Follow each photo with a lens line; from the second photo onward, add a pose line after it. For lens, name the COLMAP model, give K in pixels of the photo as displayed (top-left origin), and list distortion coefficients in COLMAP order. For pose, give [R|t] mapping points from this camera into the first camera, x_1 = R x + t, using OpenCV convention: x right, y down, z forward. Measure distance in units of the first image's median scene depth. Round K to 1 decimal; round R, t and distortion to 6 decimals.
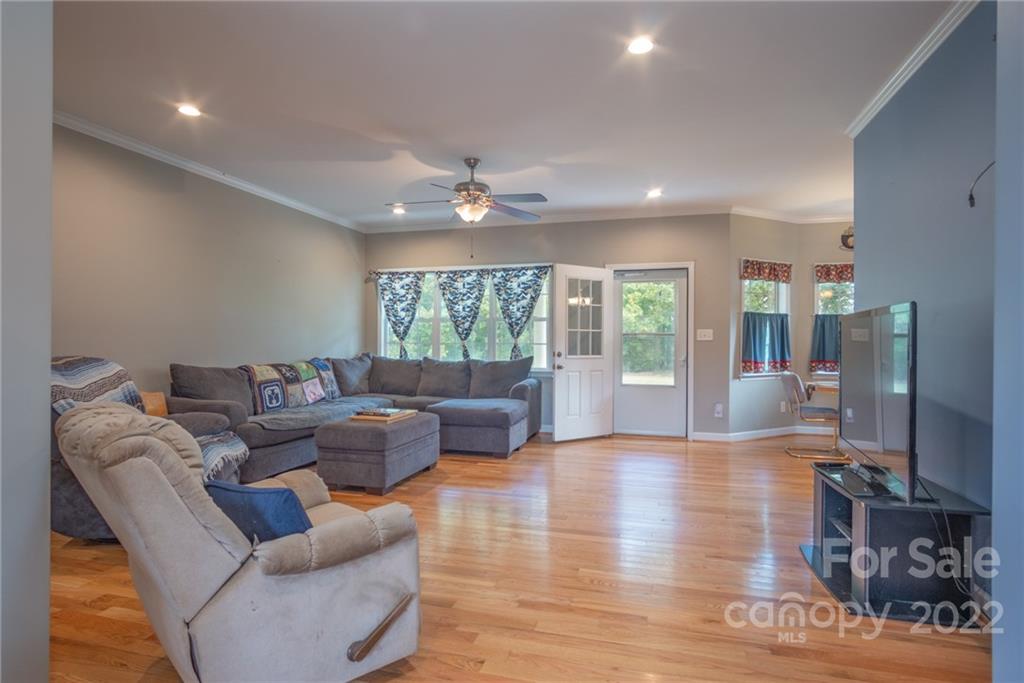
lens RADIAL K [[544.9, 0, 511.3], [0, 544.9, 342.4], [0, 0, 1]] dist [-0.018402, -0.000264]
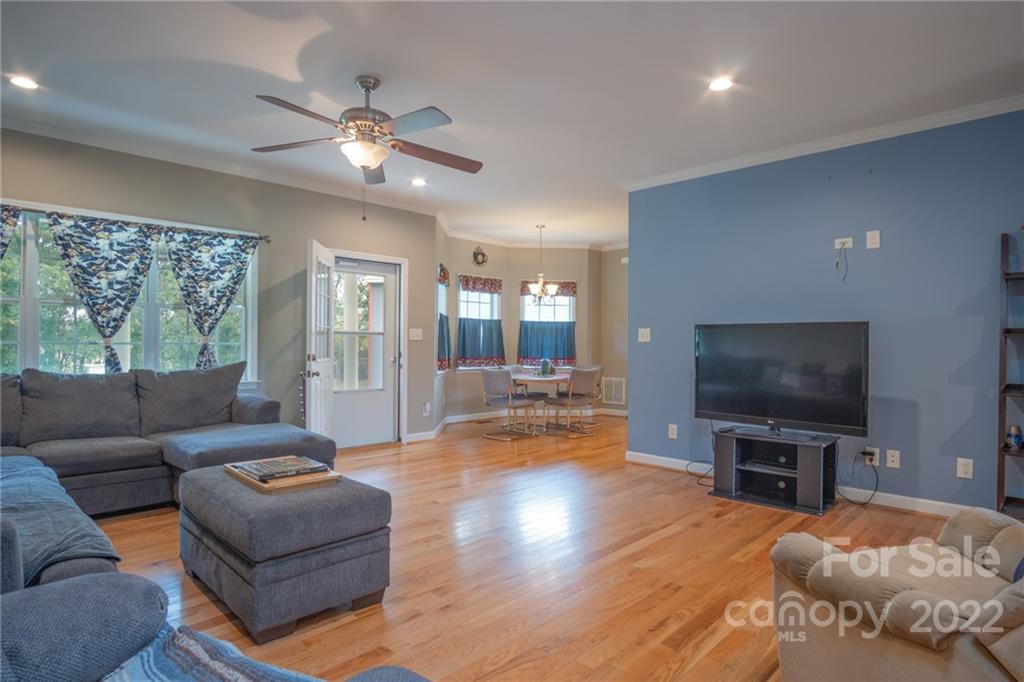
lens RADIAL K [[544.9, 0, 511.3], [0, 544.9, 341.9], [0, 0, 1]] dist [-0.018402, -0.000264]
pose [[0.486812, 0.000707, 0.873506, -0.400110], [-0.002044, 0.999998, 0.000330, -0.000782], [-0.873504, -0.001946, 0.486813, 0.344622]]
